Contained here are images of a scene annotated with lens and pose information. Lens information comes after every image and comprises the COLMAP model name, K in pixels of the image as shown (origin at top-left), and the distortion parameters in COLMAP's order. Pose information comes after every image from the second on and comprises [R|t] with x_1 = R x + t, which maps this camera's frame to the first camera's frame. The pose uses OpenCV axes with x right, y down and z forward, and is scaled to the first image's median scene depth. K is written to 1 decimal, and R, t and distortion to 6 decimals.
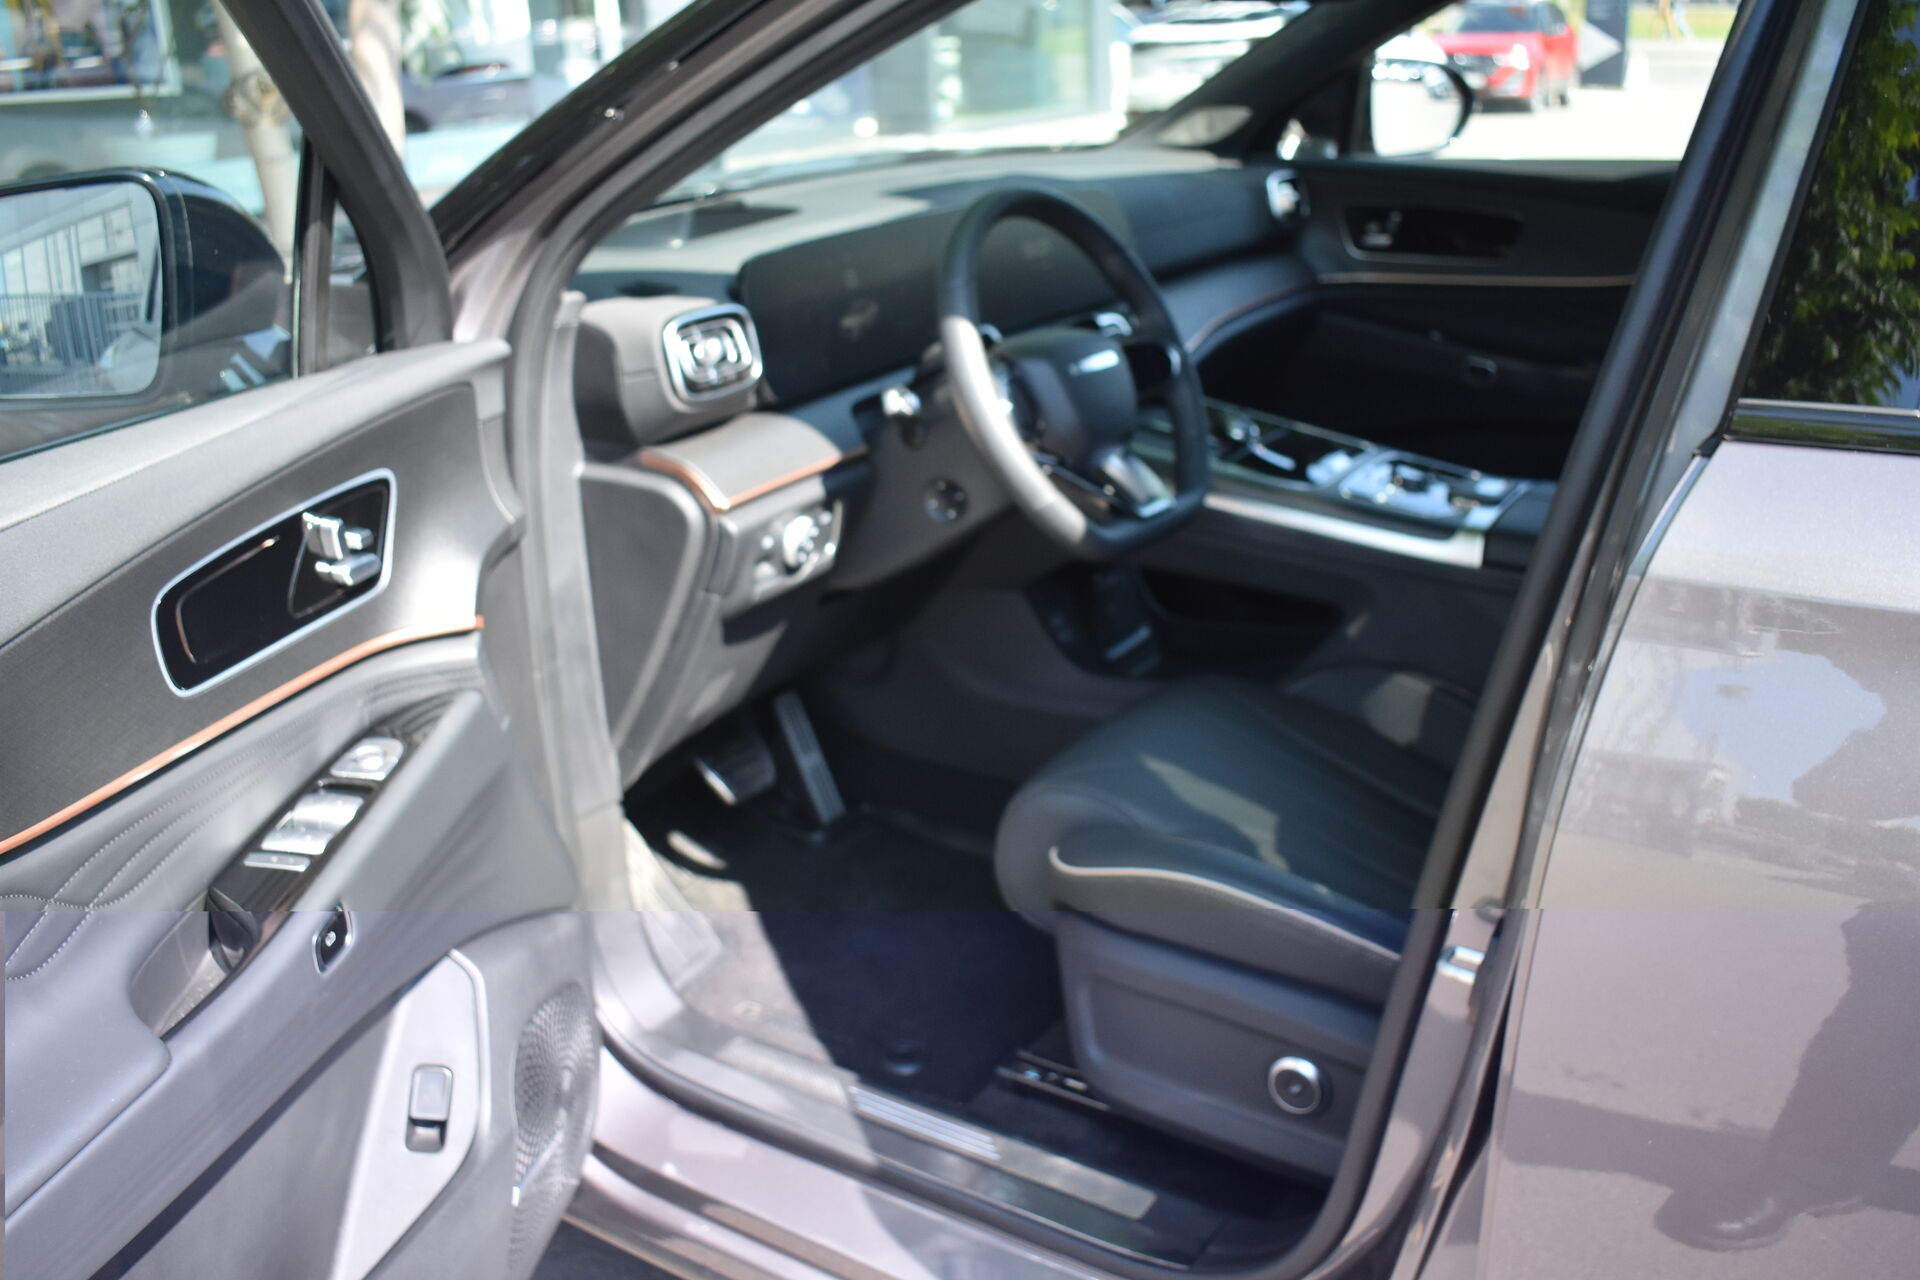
lens RADIAL K [[1713.6, 0, 960.0], [0, 1713.6, 640.0], [0, 0, 1]] dist [-0.079564, -0.001552]
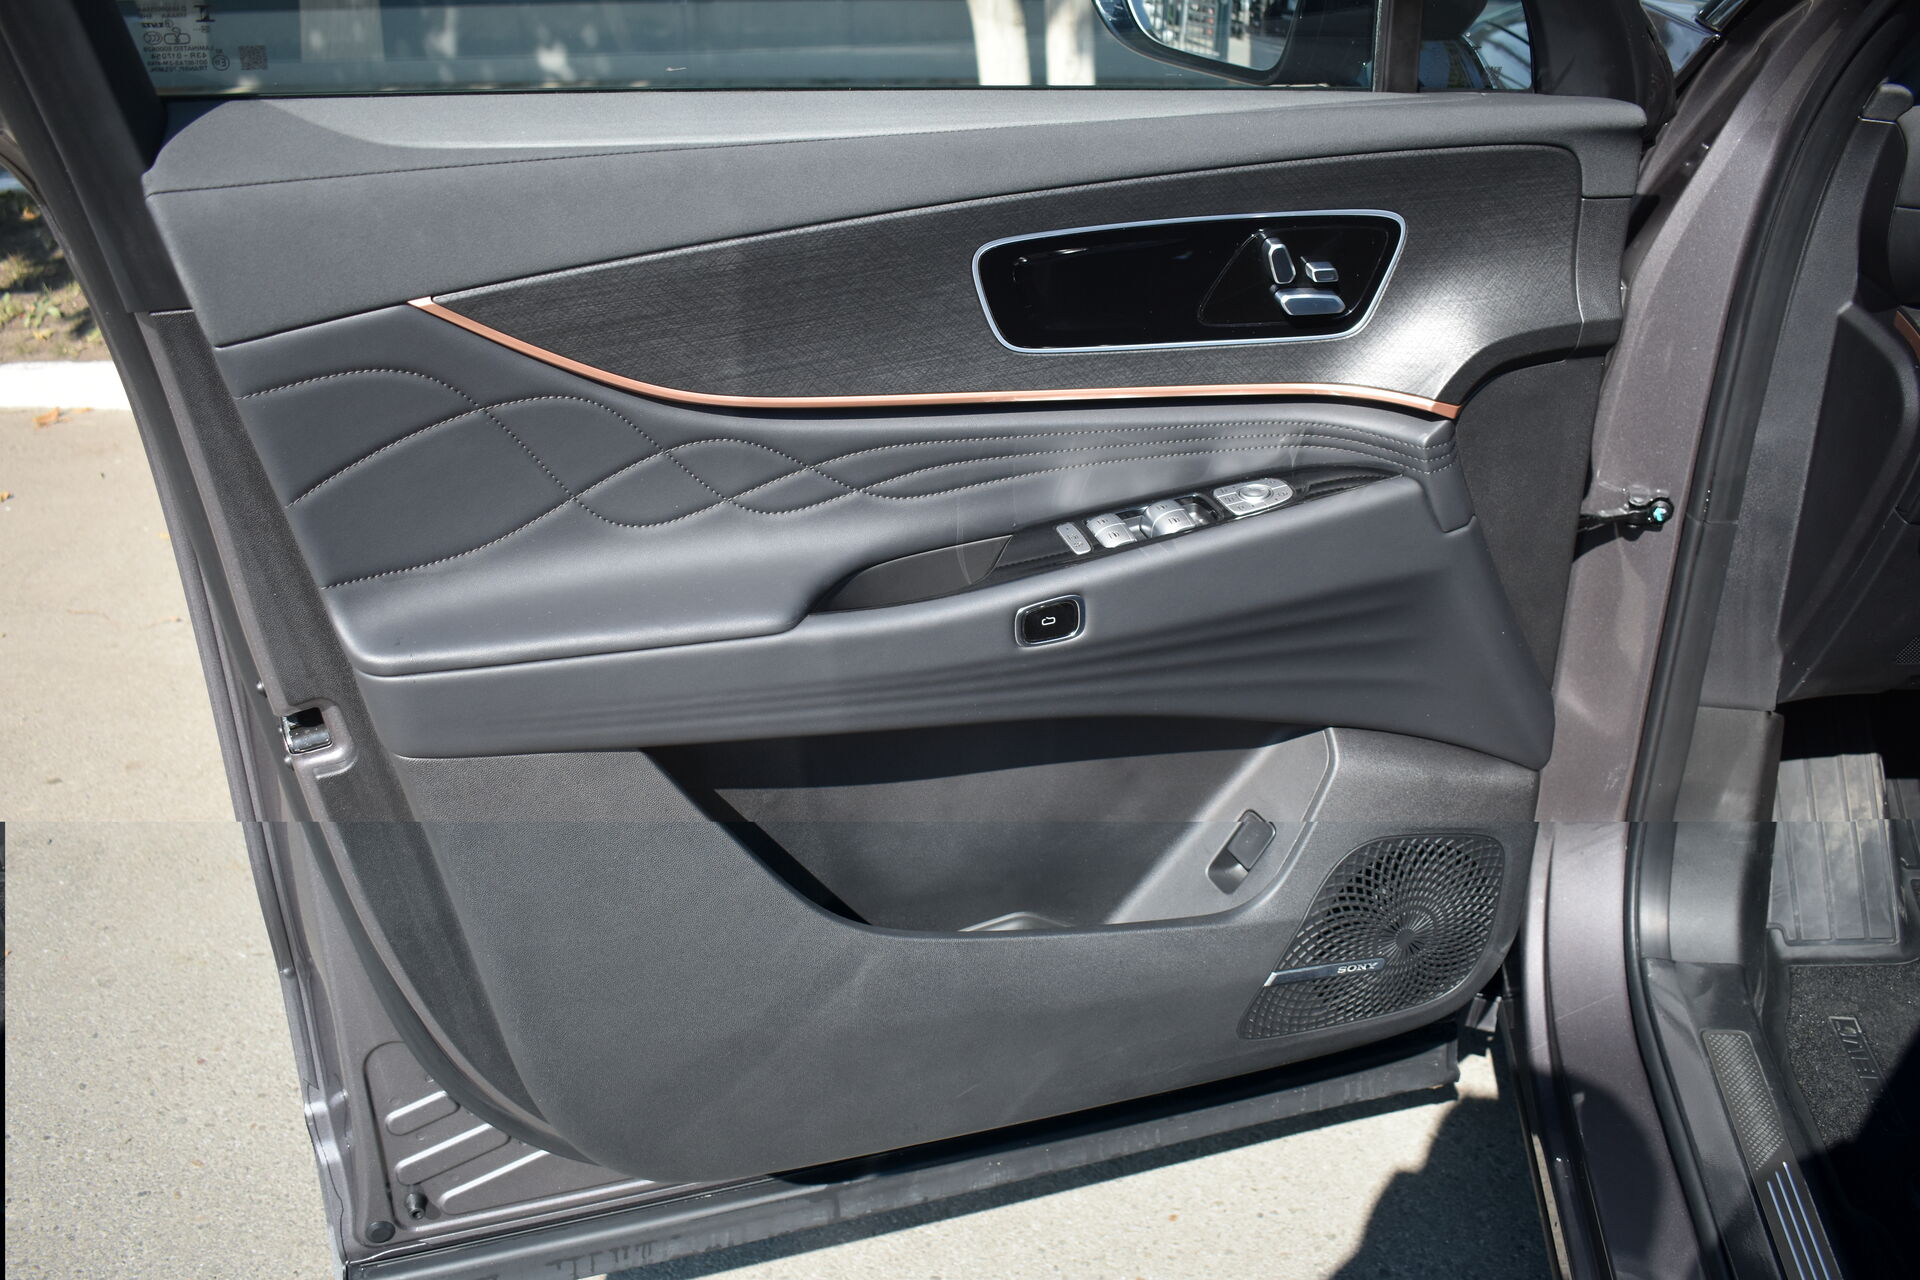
lens RADIAL K [[1713.6, 0, 960.0], [0, 1713.6, 640.0], [0, 0, 1]] dist [-0.079564, -0.001552]
pose [[0.434662, 0.444377, -0.783325, 0.386405], [-0.309254, 0.890546, 0.333601, -0.131659], [0.845832, 0.097243, 0.524512, 0.360369]]
